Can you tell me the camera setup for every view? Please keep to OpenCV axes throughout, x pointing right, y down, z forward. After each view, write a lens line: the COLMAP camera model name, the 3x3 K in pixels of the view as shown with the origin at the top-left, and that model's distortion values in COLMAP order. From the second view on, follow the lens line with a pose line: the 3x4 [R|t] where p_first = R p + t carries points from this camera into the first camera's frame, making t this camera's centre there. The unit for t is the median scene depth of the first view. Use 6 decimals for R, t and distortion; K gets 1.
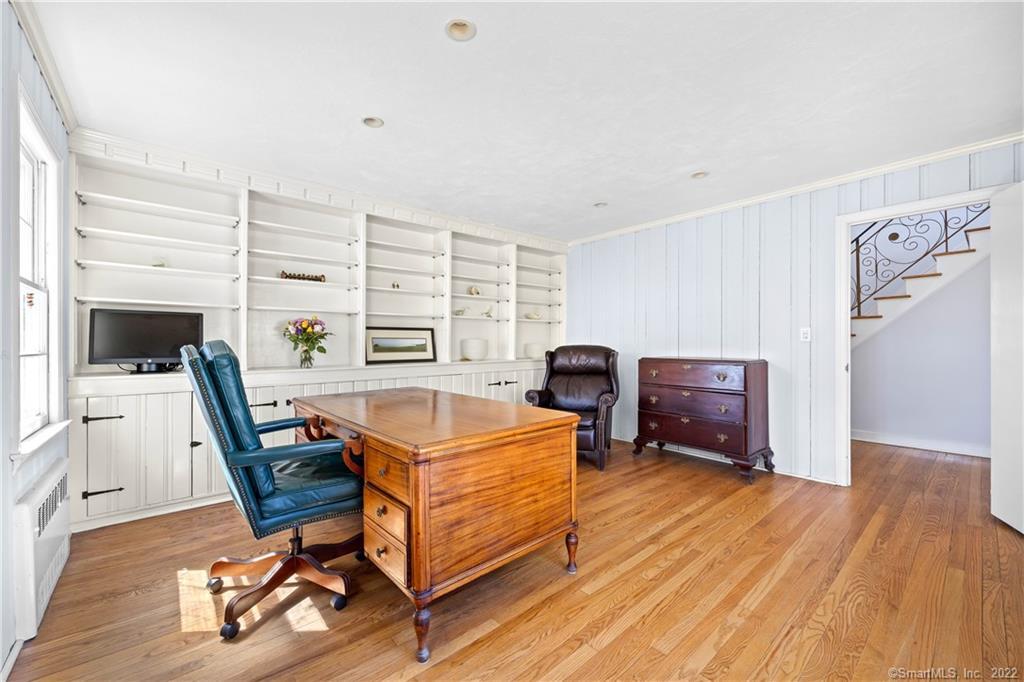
lens RADIAL K [[407.7, 0, 510.4], [0, 407.7, 343.8], [0, 0, 1]] dist [-0.003241, -0.000568]
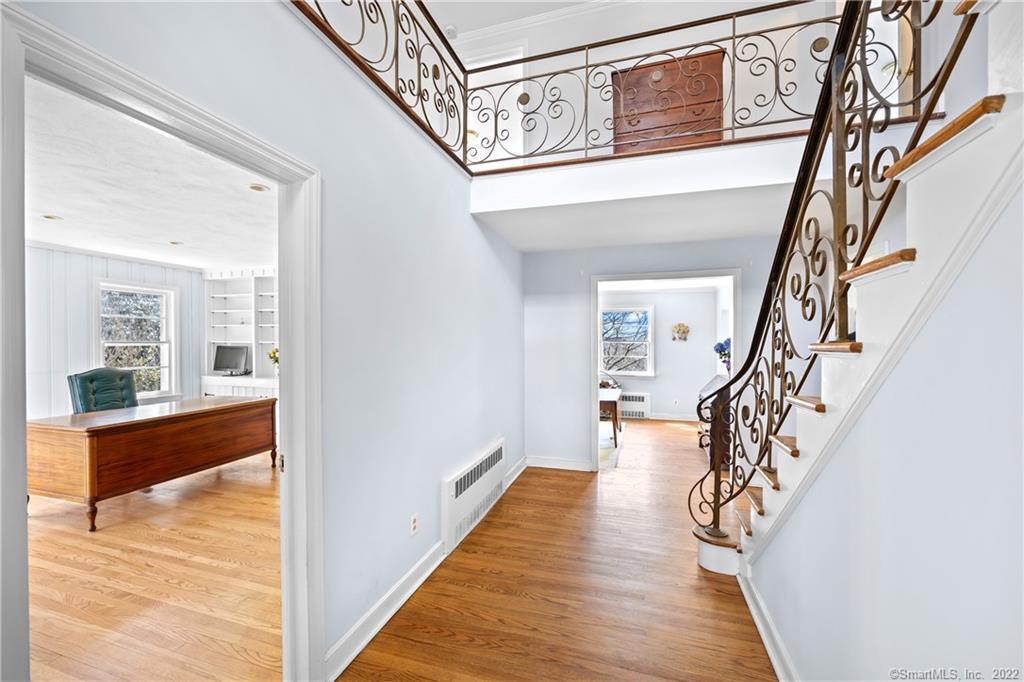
lens RADIAL K [[407.7, 0, 510.4], [0, 407.7, 343.8], [0, 0, 1]] dist [-0.003241, -0.000568]
pose [[0.521441, 0.005953, -0.853267, 1.879134], [-0.004308, 0.999981, 0.004344, -0.124339], [0.853277, 0.001411, 0.521457, 1.293652]]
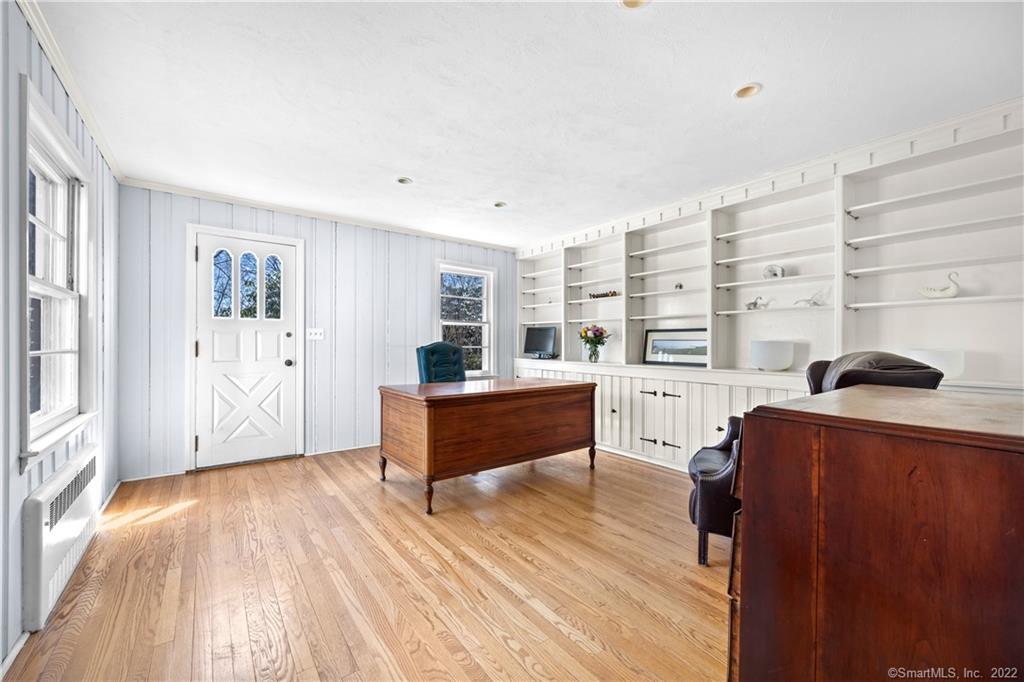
lens RADIAL K [[407.7, 0, 510.4], [0, 407.7, 343.8], [0, 0, 1]] dist [-0.003241, -0.000568]
pose [[-0.074473, 0.000329, -0.997223, 1.229788], [-0.009783, 0.999952, 0.001061, -0.002179], [0.997175, 0.009835, -0.074466, 1.145342]]
